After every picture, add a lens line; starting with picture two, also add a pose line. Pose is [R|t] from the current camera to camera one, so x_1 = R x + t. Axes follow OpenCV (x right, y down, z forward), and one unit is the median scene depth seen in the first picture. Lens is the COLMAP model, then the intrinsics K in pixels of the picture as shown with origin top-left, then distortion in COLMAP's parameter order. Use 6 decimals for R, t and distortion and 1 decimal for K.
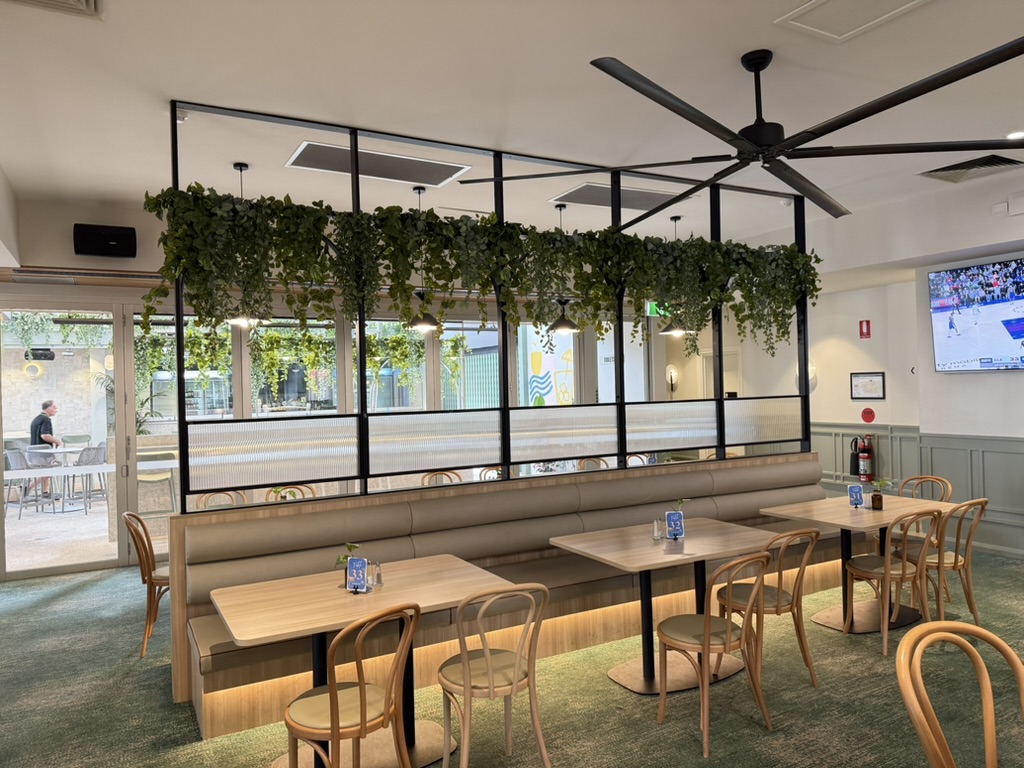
lens RADIAL K [[729.7, 0, 510.6], [0, 729.7, 380.9], [0, 0, 1]] dist [0.006682, -0.003071]
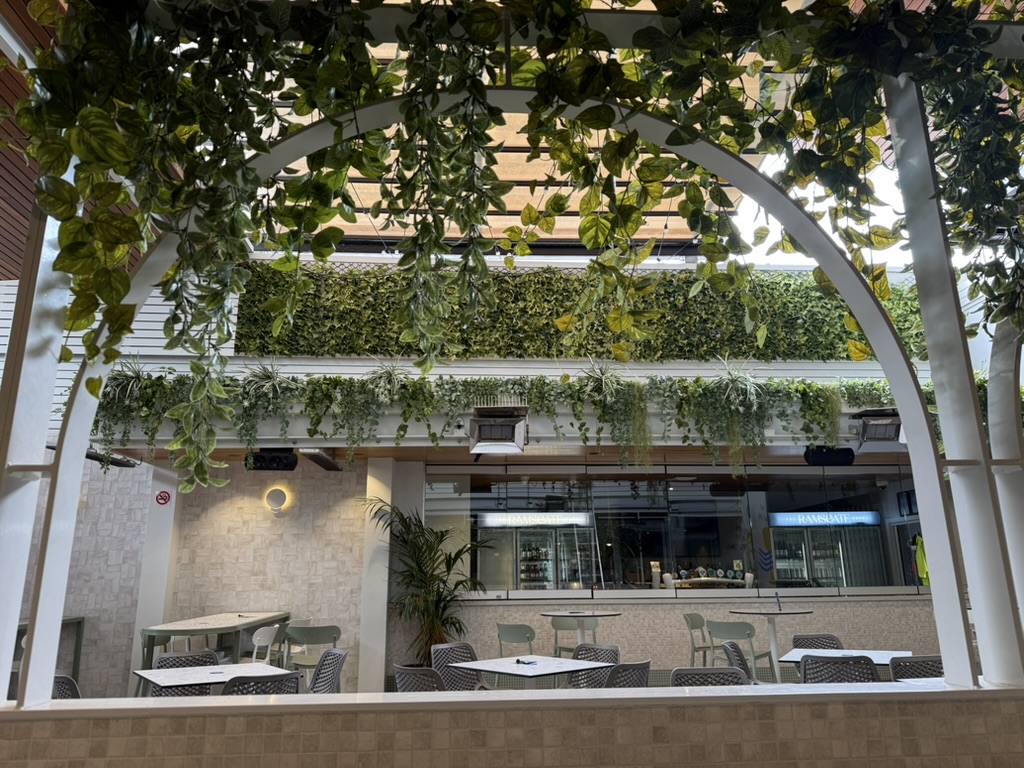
lens RADIAL K [[729.7, 0, 509.0], [0, 729.7, 384.1], [0, 0, 1]] dist [0.006682, -0.003071]
pose [[0.905526, -0.099426, -0.412477, -0.253577], [-0.004656, 0.969769, -0.243980, 0.035344], [0.424265, 0.222851, 0.877688, 0.563646]]
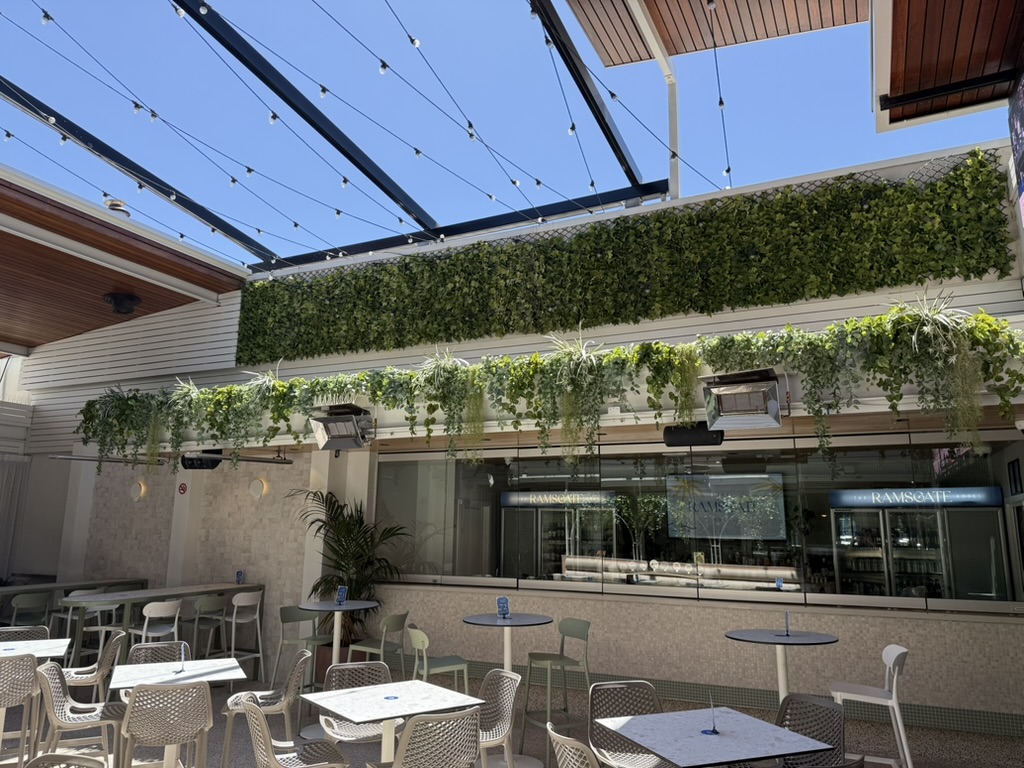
lens RADIAL K [[729.7, 0, 515.2], [0, 729.7, 385.5], [0, 0, 1]] dist [0.006682, -0.003071]
pose [[0.581771, -0.137797, -0.801595, 0.007301], [-0.022970, 0.982368, -0.185543, 0.011129], [0.813028, 0.126356, 0.568347, 0.801106]]
